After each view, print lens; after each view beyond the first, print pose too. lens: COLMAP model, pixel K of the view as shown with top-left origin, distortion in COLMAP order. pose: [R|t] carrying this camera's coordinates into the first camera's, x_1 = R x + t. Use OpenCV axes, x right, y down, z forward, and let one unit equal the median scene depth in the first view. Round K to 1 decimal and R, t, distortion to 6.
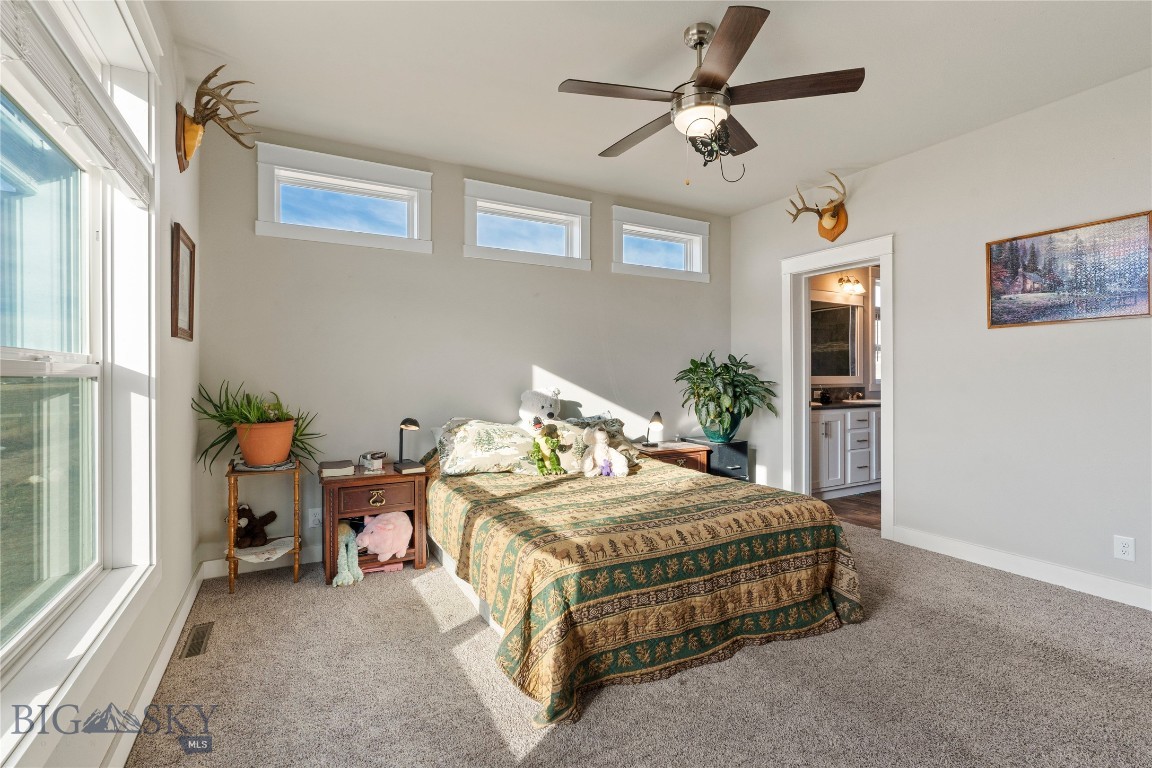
lens RADIAL K [[522.0, 0, 573.9], [0, 522.0, 380.3], [0, 0, 1]] dist [-0.008086, 0.000362]
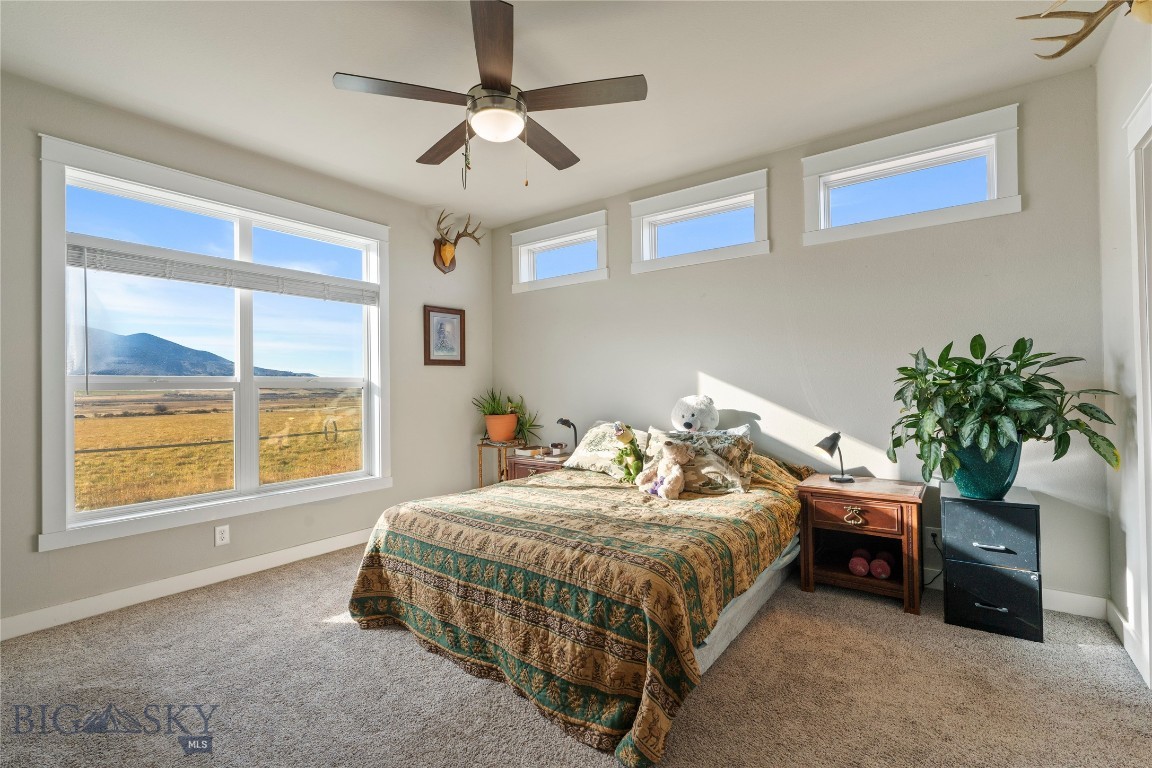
lens RADIAL K [[522.0, 0, 573.9], [0, 522.0, 380.3], [0, 0, 1]] dist [-0.008086, 0.000362]
pose [[0.411345, -0.008021, -0.911444, 0.835836], [0.004805, 0.999966, -0.006631, -0.009077], [0.911467, -0.001652, 0.411370, 0.505312]]
